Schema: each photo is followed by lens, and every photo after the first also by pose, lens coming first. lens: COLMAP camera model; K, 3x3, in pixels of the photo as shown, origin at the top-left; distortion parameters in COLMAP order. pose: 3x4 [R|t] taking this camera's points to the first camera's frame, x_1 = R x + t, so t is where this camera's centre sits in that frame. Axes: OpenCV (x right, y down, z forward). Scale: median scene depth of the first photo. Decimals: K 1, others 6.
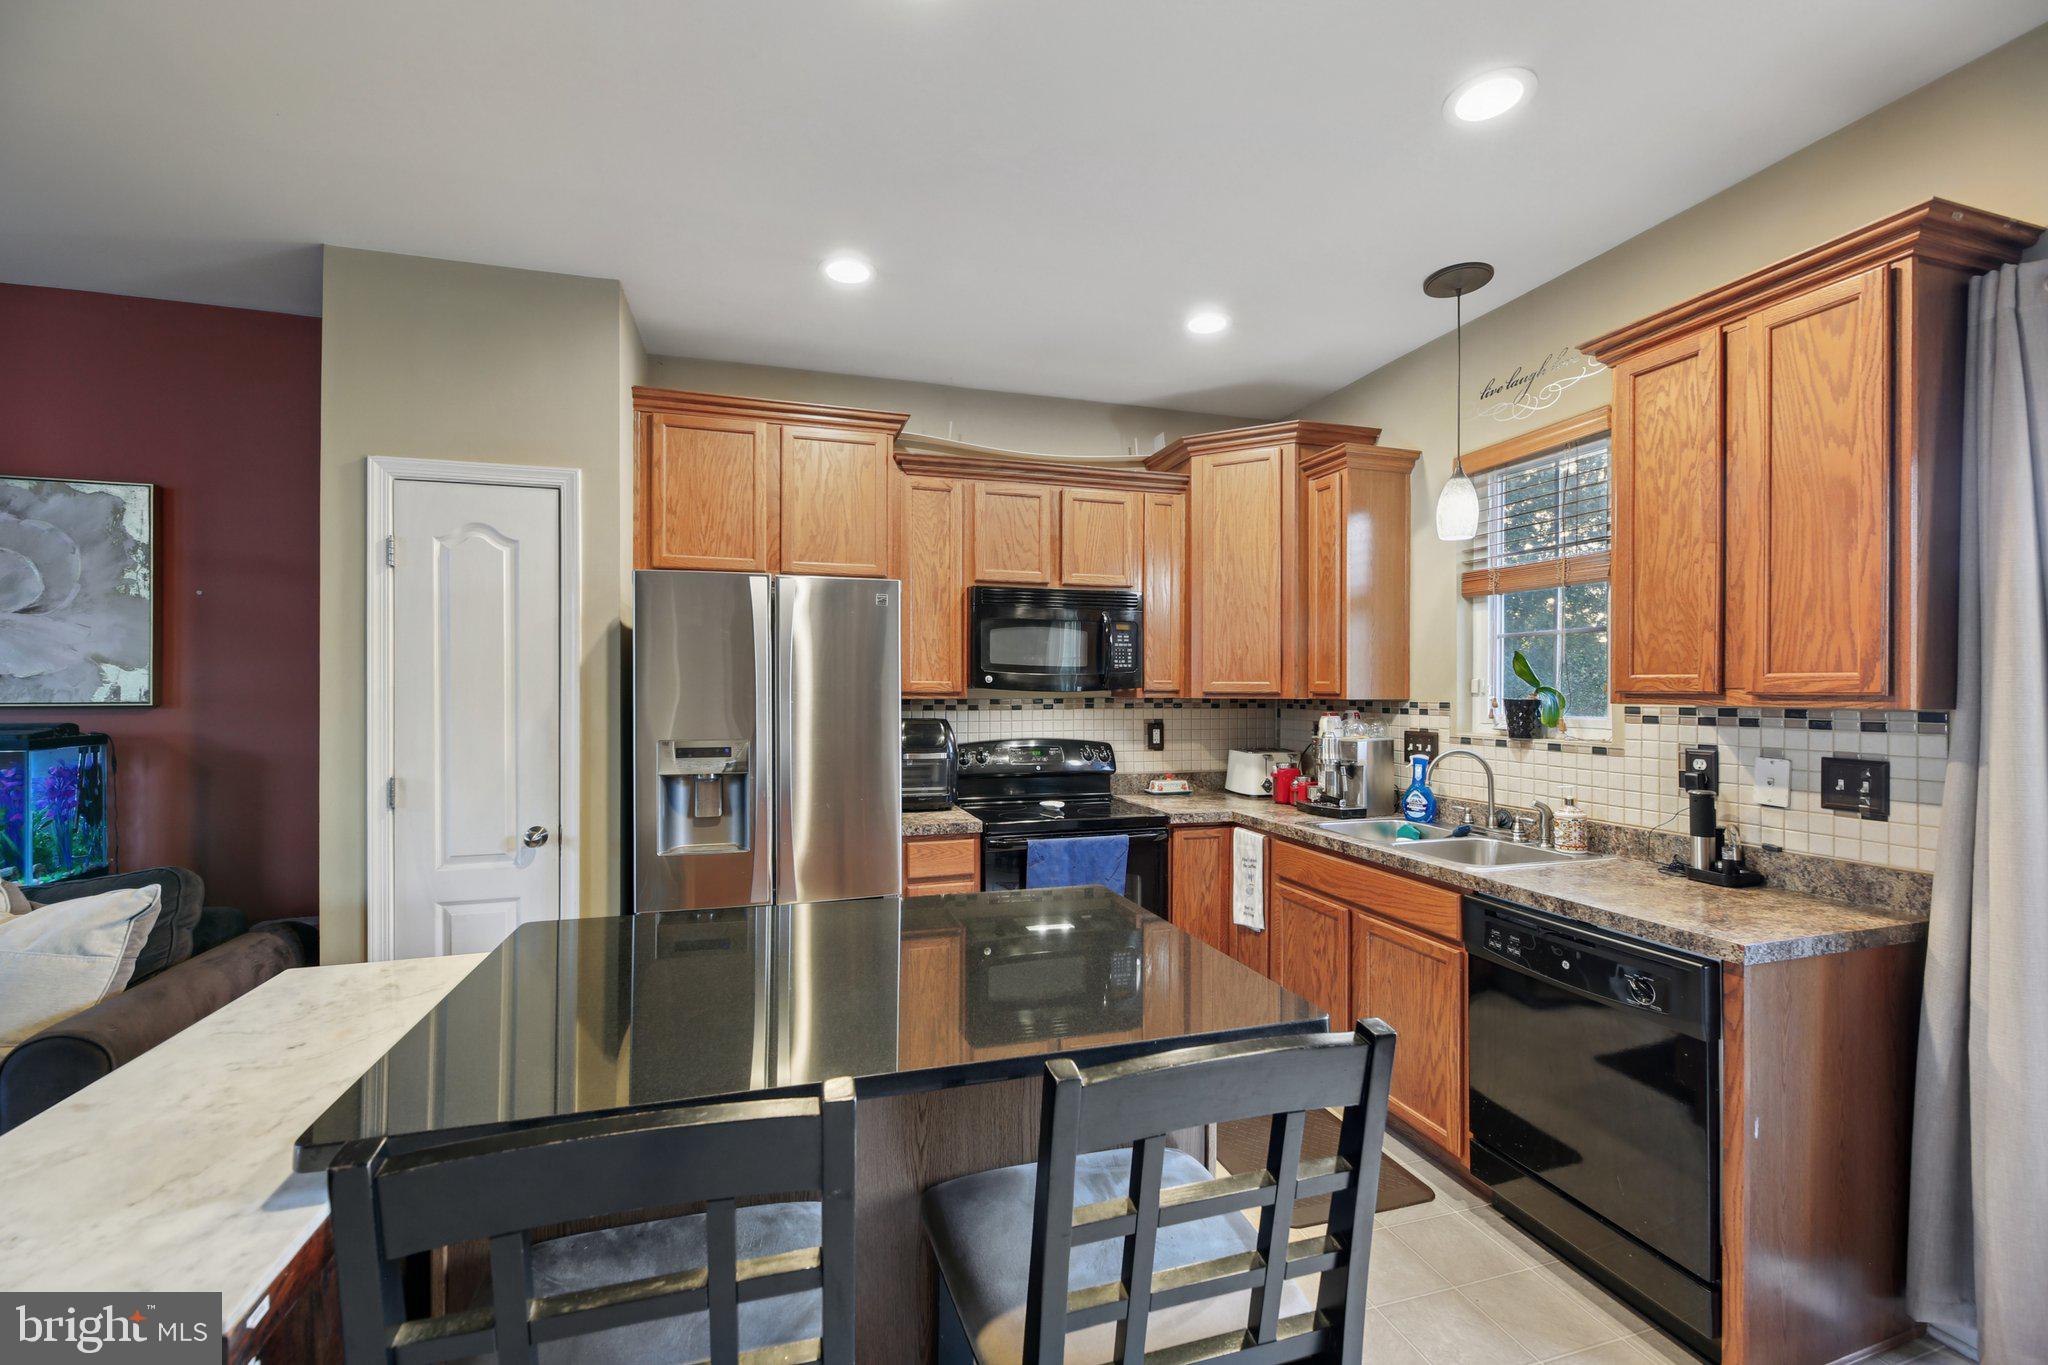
lens RADIAL K [[833.1, 0, 1018.0], [0, 833.1, 683.2], [0, 0, 1]] dist [0.000111, 0.001028]
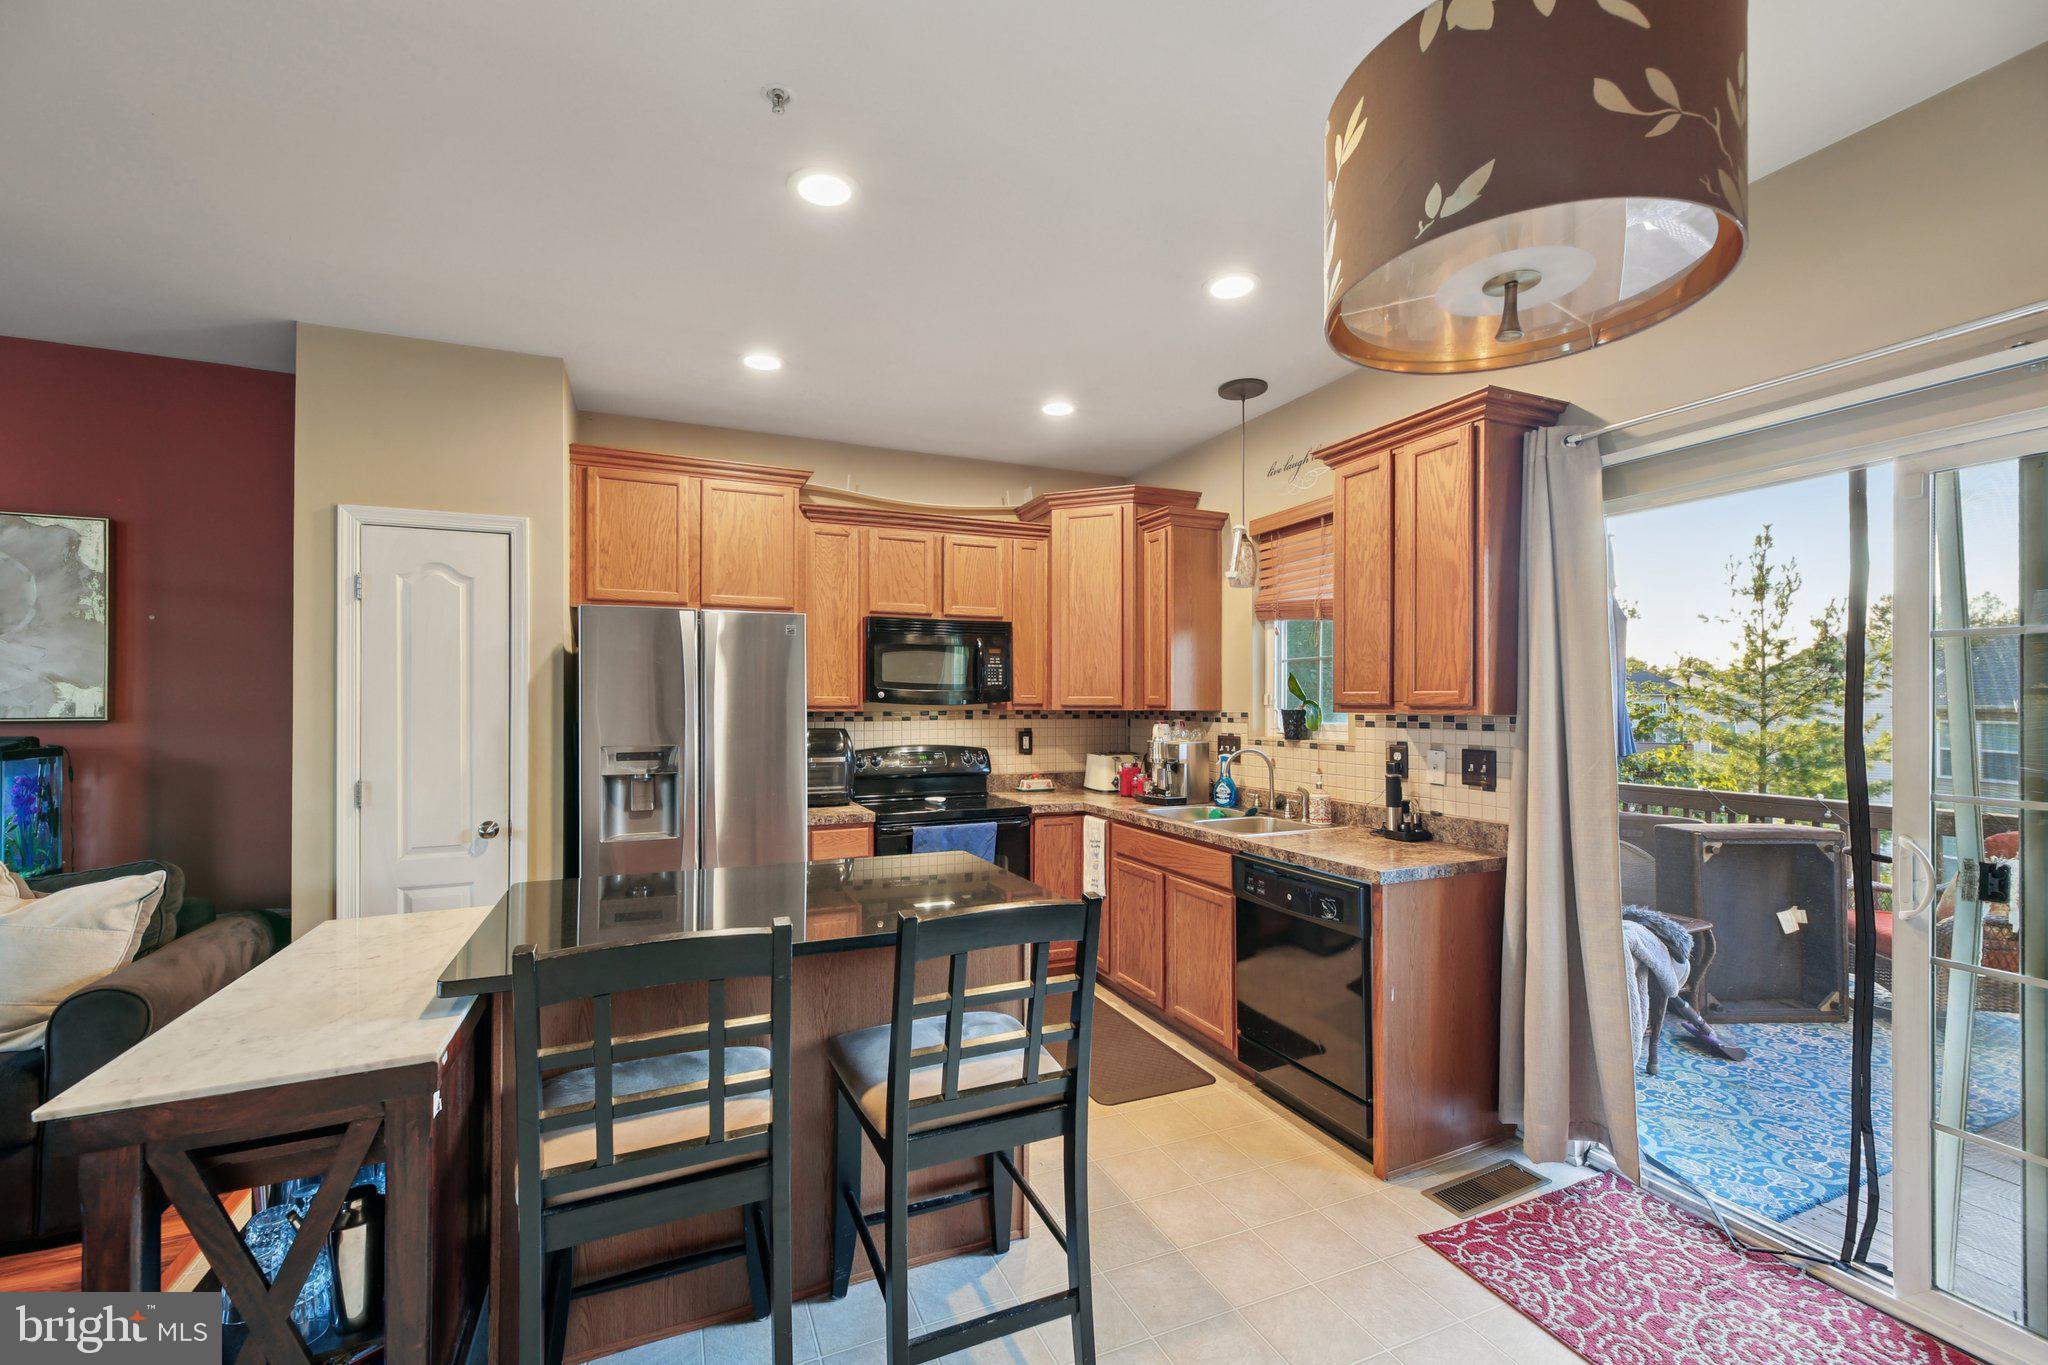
lens RADIAL K [[833.1, 0, 1021.8], [0, 833.1, 692.6], [0, 0, 1]] dist [0.000111, 0.001028]
pose [[0.992798, -0.001257, 0.119796, 0.025815], [0.001846, 0.999987, -0.004803, -0.002235], [-0.119789, 0.004990, 0.992787, -0.243677]]
